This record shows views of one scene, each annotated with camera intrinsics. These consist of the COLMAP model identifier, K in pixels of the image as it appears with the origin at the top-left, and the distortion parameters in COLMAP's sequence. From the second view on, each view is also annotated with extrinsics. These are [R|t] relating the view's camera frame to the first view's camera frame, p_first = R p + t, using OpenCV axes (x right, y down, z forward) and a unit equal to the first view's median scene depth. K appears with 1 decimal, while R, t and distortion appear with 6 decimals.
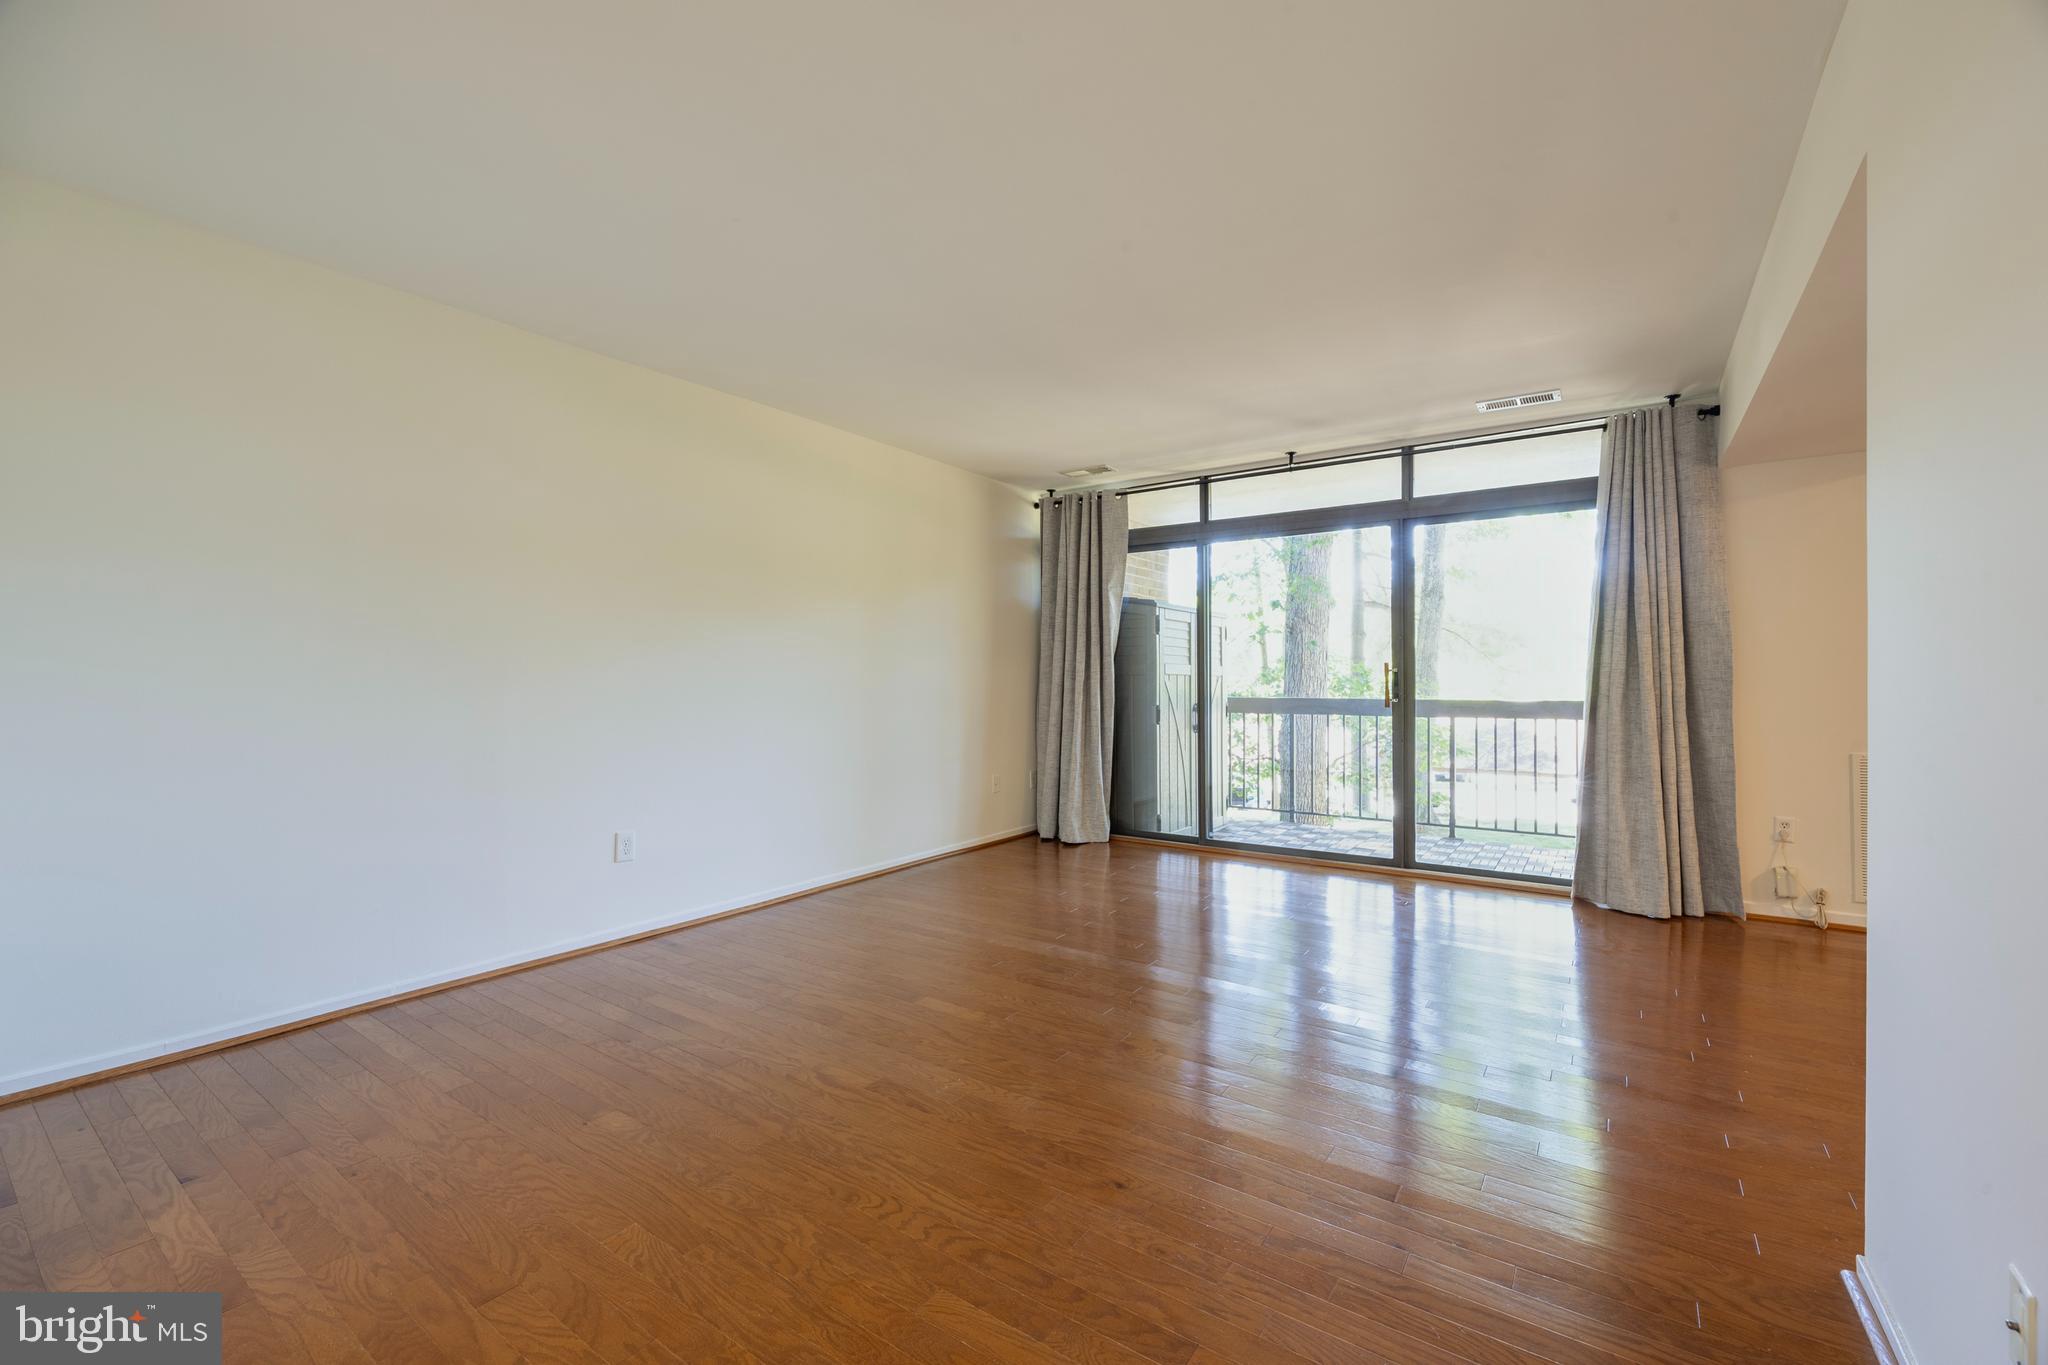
lens RADIAL K [[803.4, 0, 1035.8], [0, 803.4, 659.8], [0, 0, 1]] dist [-0.000394, 0.000001]
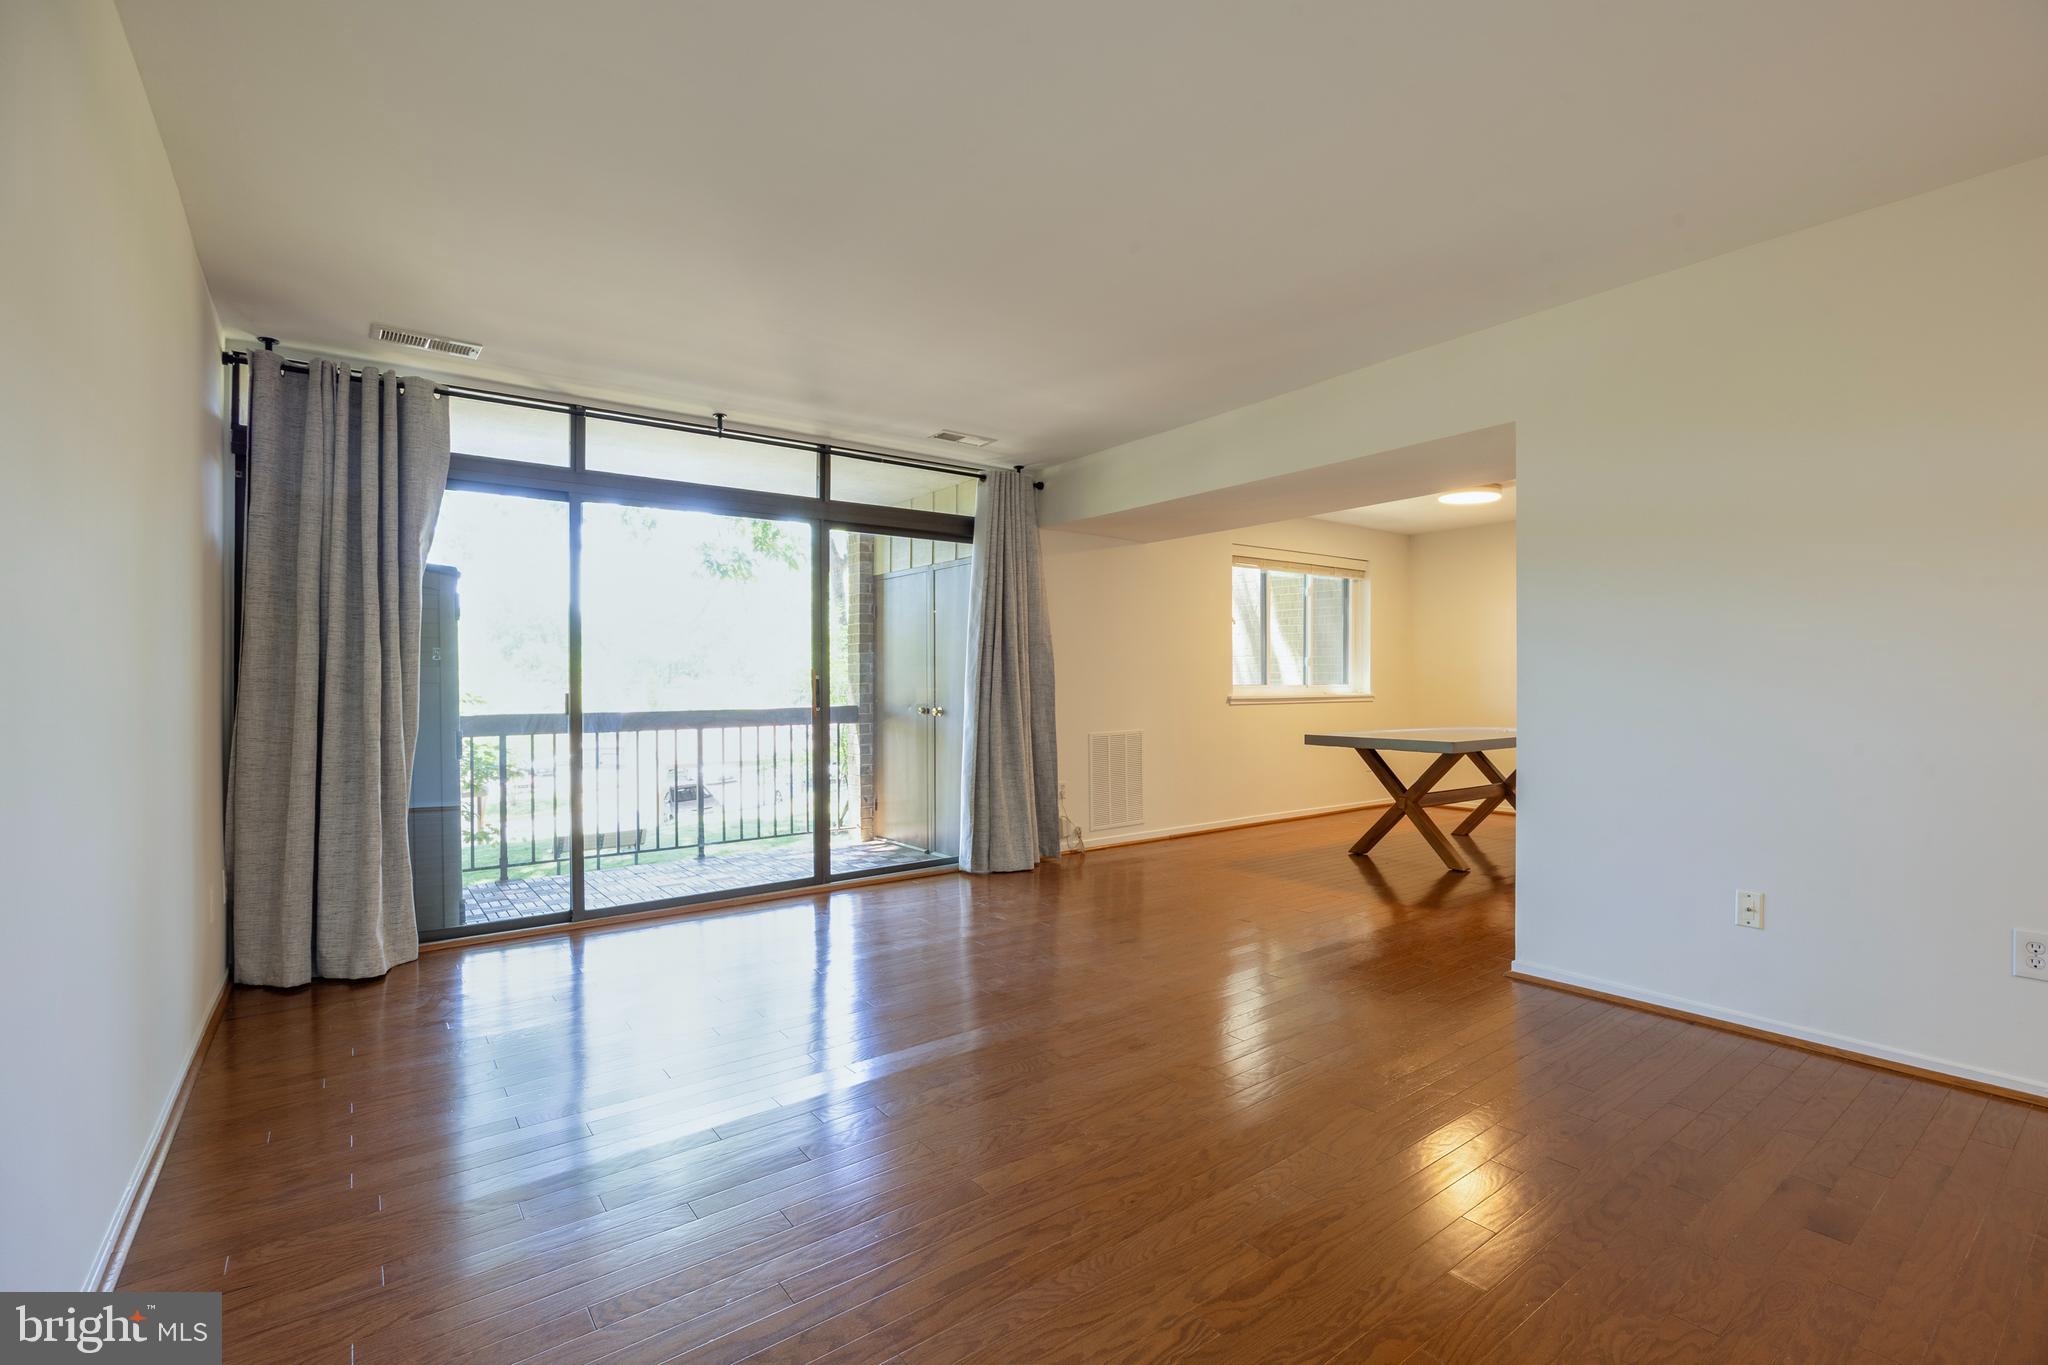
lens RADIAL K [[908.7, 0, 1024.0], [0, 908.7, 682.5], [0, 0, 1]] dist [-0.011519, -0.000144]
pose [[0.333454, 0.000150, 0.942766, -0.413353], [-0.013945, 0.999891, 0.004773, 0.008505], [-0.942663, -0.014739, 0.333420, 0.351645]]
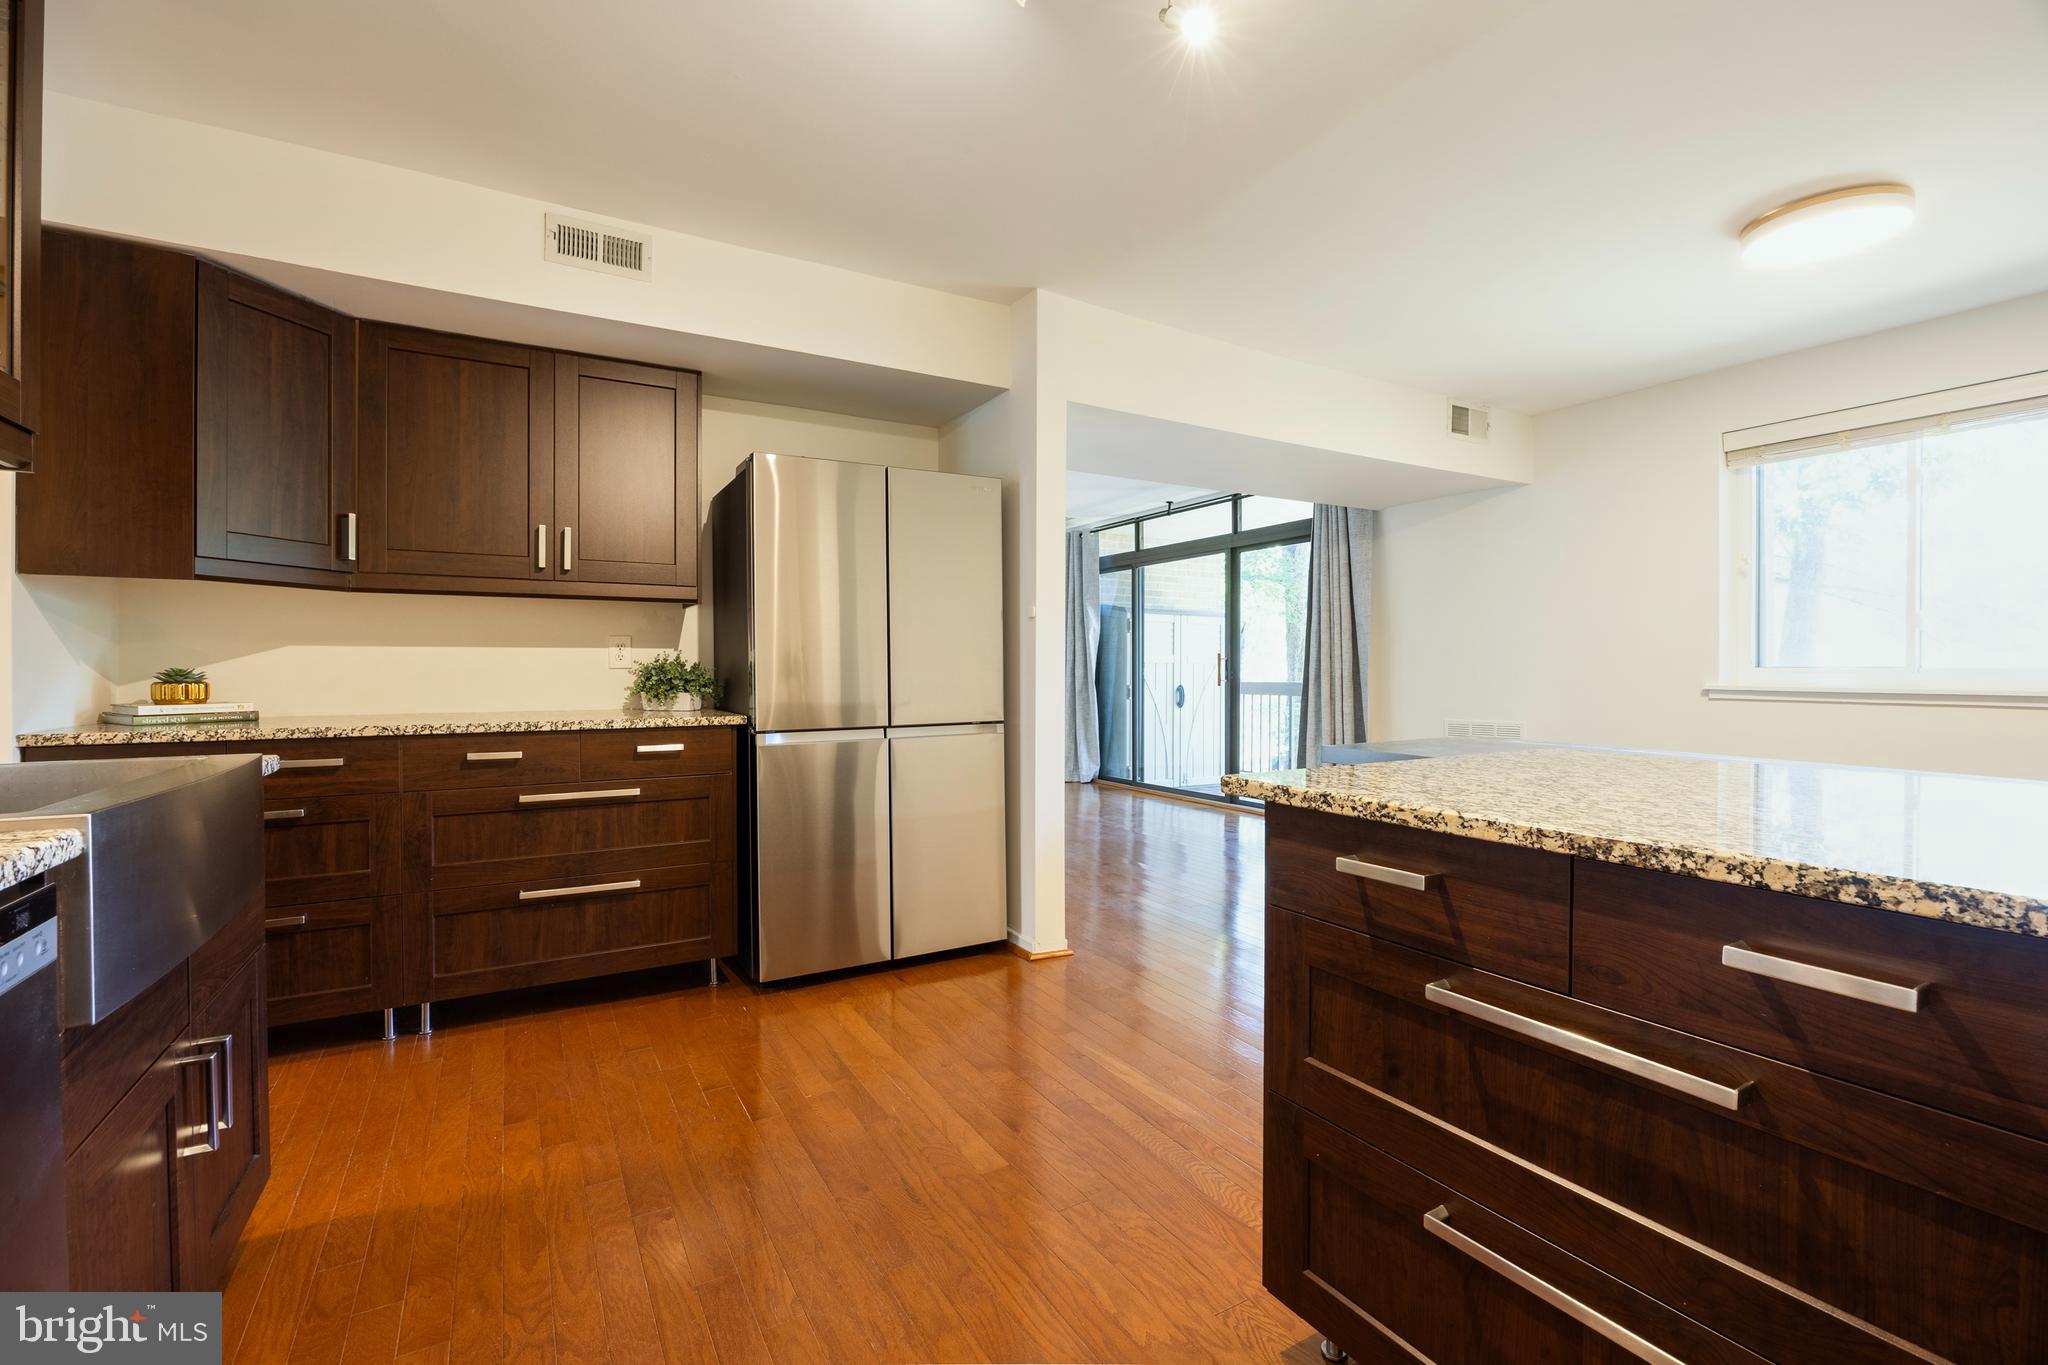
lens RADIAL K [[908.7, 0, 1024.0], [0, 908.7, 682.5], [0, 0, 1]] dist [-0.011519, -0.000144]
pose [[0.894911, 0.005794, -0.446208, 0.714208], [0.012605, 0.999188, 0.038256, -0.010290], [0.446067, -0.039860, 0.894111, -0.461901]]
